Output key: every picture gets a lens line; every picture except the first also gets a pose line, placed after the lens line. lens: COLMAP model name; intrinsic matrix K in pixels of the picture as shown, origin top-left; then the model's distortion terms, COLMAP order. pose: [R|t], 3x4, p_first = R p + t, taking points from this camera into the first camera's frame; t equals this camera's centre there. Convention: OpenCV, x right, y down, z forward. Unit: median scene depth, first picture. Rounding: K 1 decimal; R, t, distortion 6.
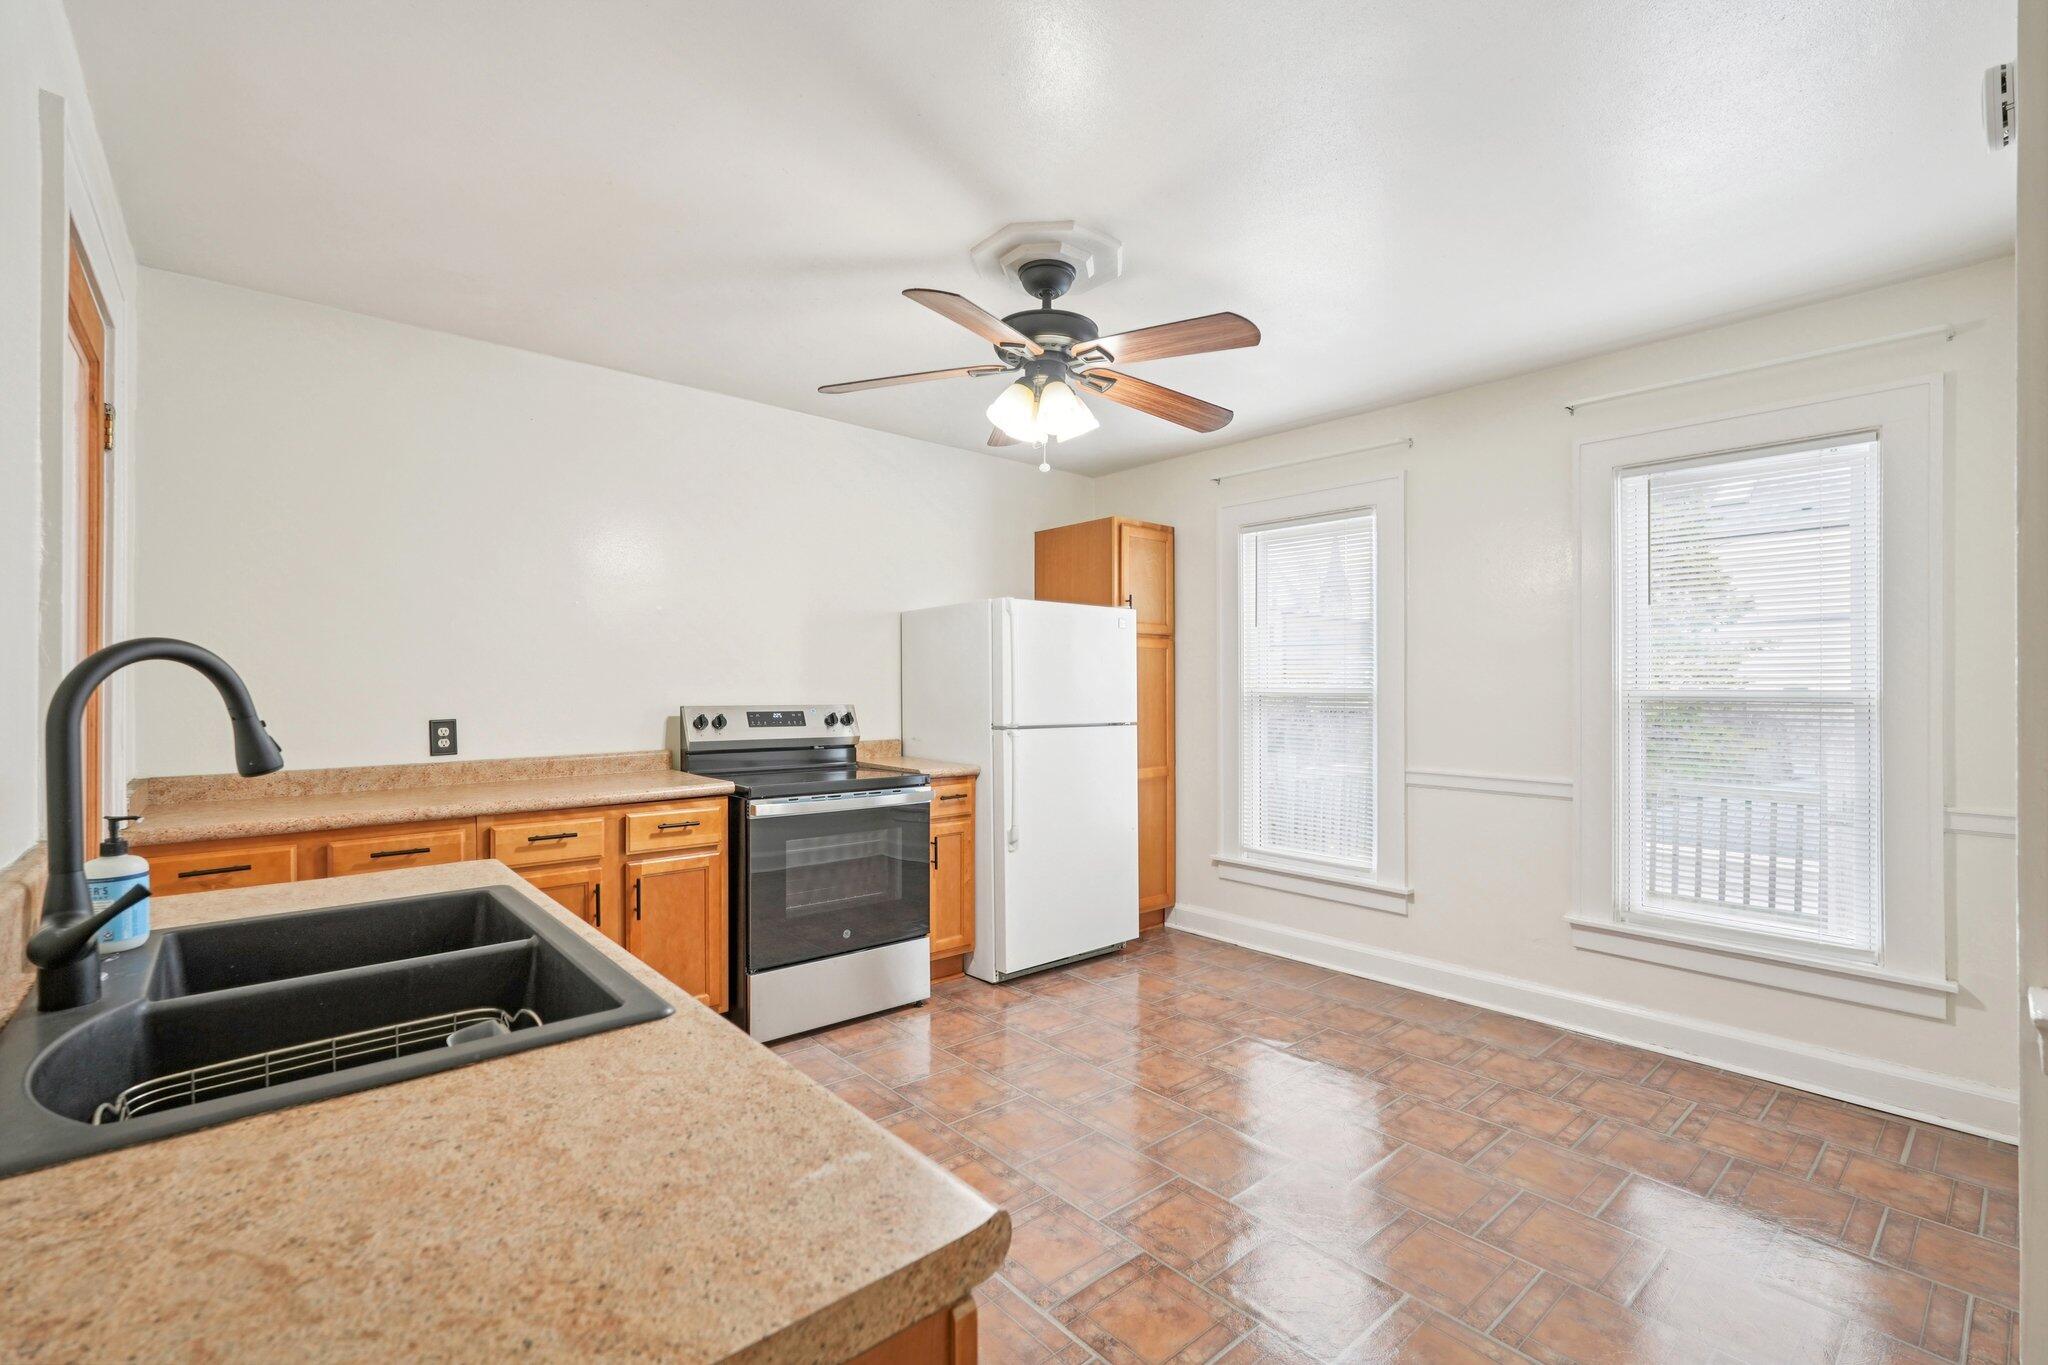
lens RADIAL K [[904.4, 0, 1027.0], [0, 904.4, 690.4], [0, 0, 1]] dist [-0.011502, 0.005821]
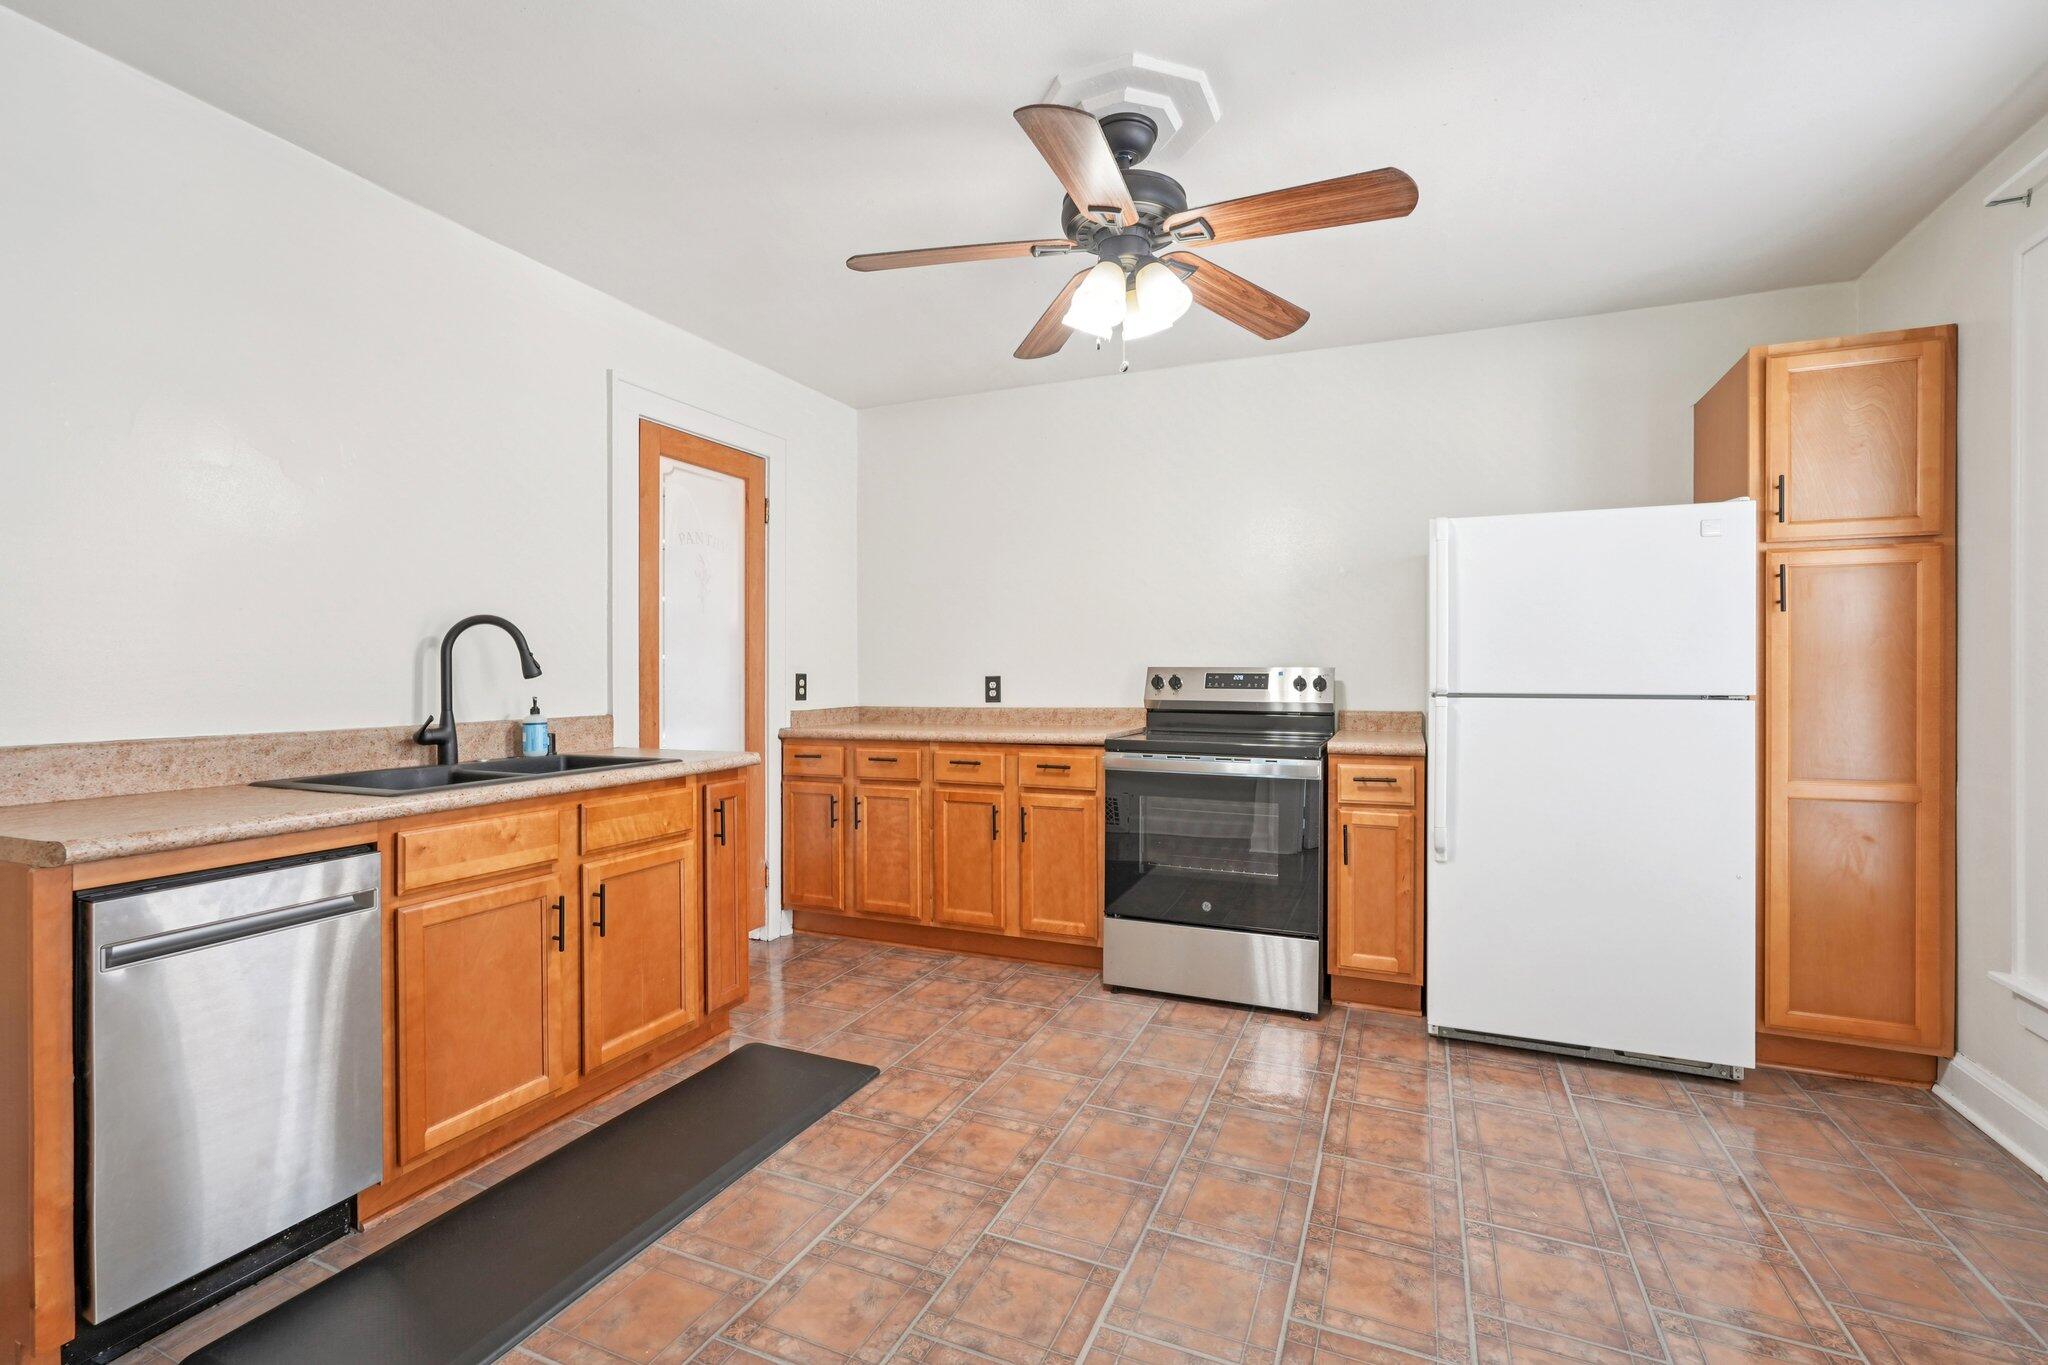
lens RADIAL K [[904.4, 0, 1021.1], [0, 904.4, 683.8], [0, 0, 1]] dist [-0.011502, 0.005821]
pose [[0.426759, 0.007124, -0.904337, 0.529033], [-0.004601, 0.999973, 0.005706, 0.031554], [0.904354, 0.001726, 0.426780, 0.397238]]
